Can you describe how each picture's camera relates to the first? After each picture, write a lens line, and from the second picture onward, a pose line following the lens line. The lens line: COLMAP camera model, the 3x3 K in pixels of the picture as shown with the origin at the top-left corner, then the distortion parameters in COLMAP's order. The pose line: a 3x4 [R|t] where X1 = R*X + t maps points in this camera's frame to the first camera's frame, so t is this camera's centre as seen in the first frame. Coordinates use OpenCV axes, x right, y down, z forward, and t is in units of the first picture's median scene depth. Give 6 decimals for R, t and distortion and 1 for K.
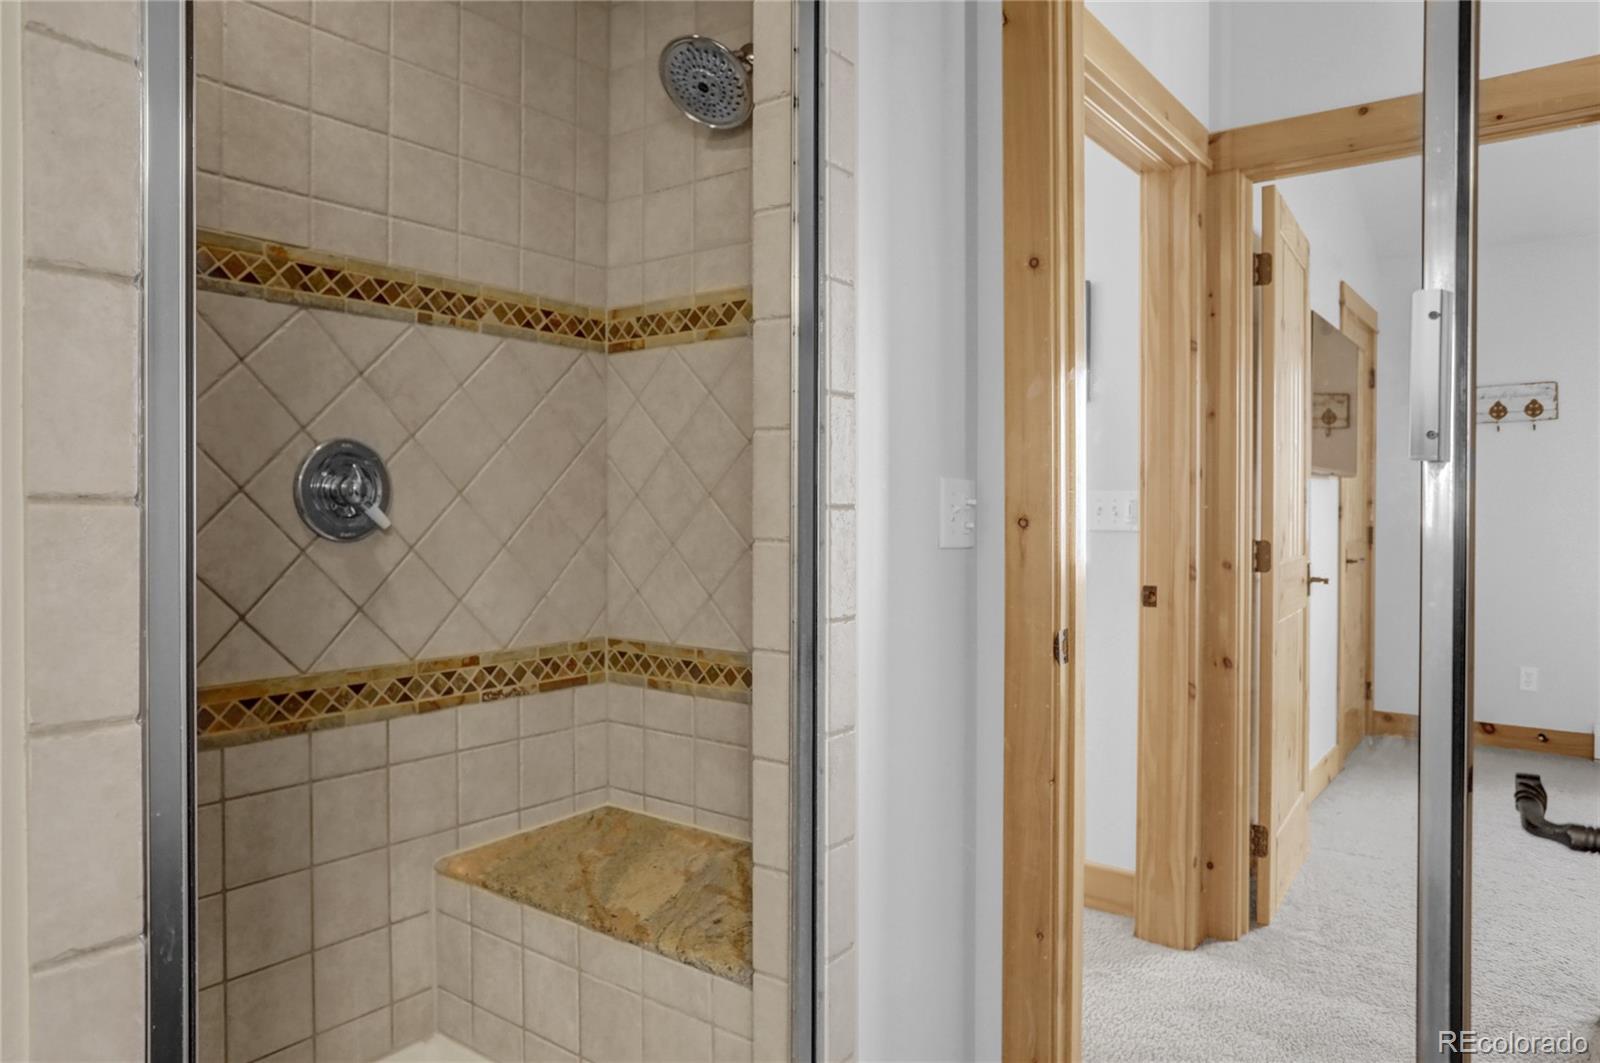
lens RADIAL K [[1028.0, 0, 800.6], [0, 1028.0, 525.1], [0, 0, 1]] dist [-0.002126, -0.000309]
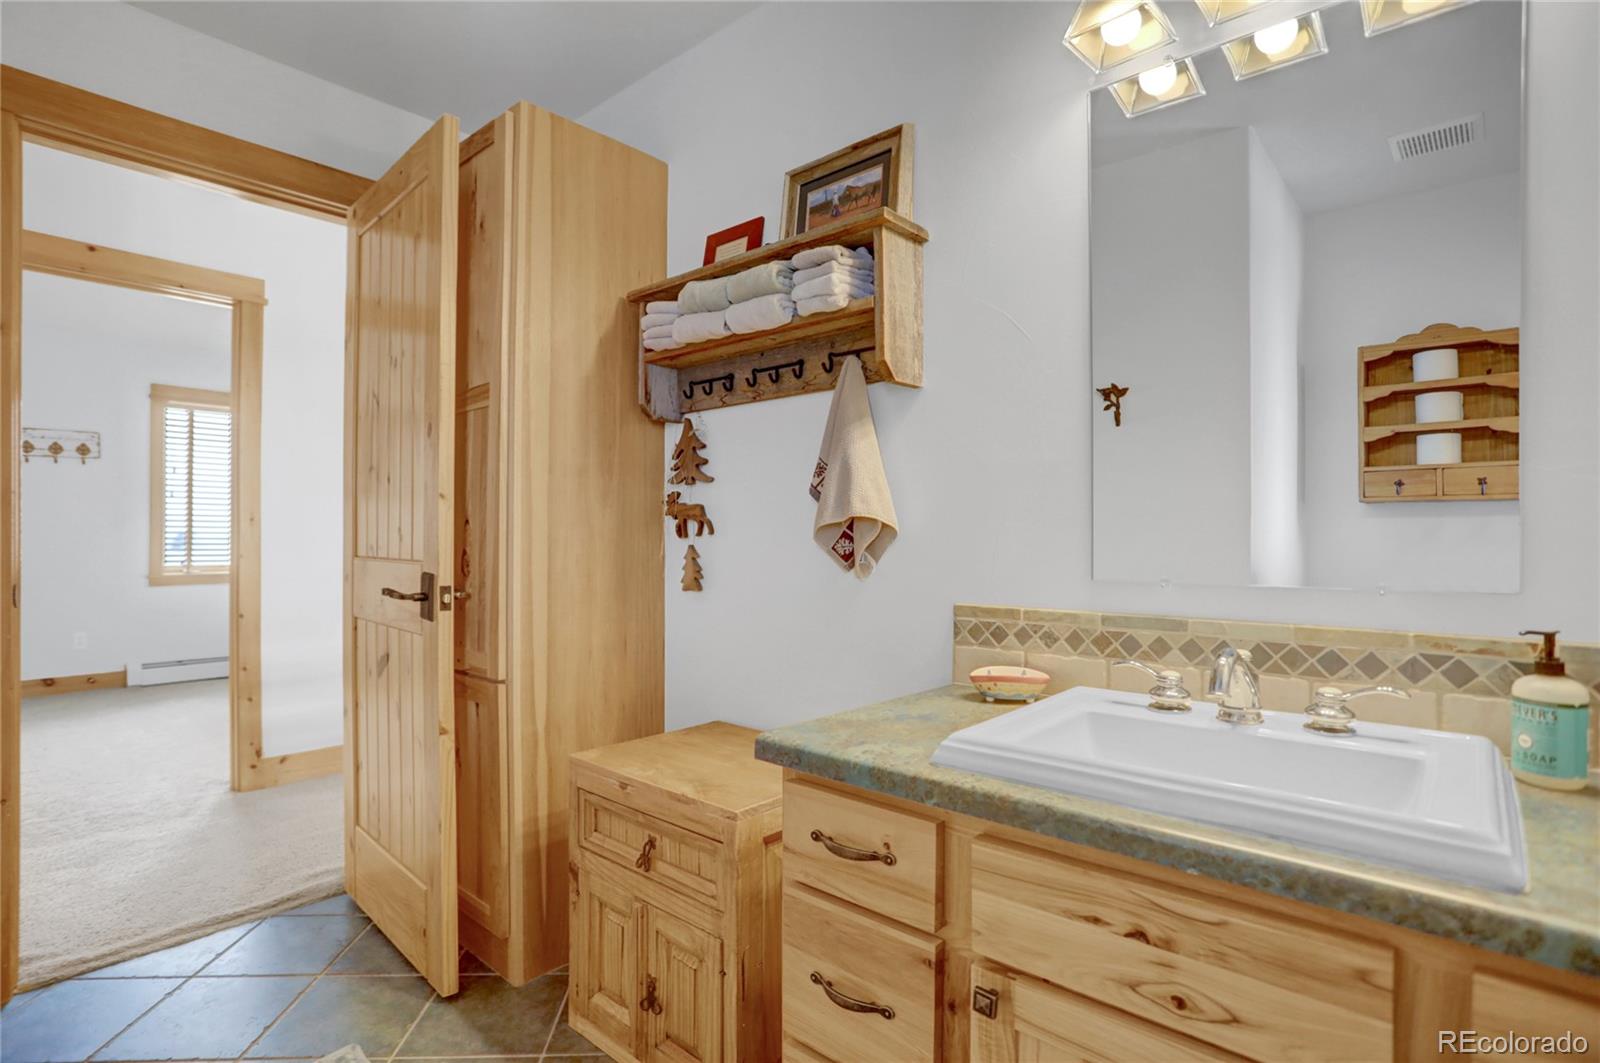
lens RADIAL K [[791.1, 0, 795.0], [0, 791.1, 532.7], [0, 0, 1]] dist [-0.042469, 0.012863]
pose [[0.077258, -0.001235, 0.997010, -0.270853], [0.017728, 0.999843, -0.000136, 0.018923], [-0.996854, 0.017686, 0.077268, -0.062995]]
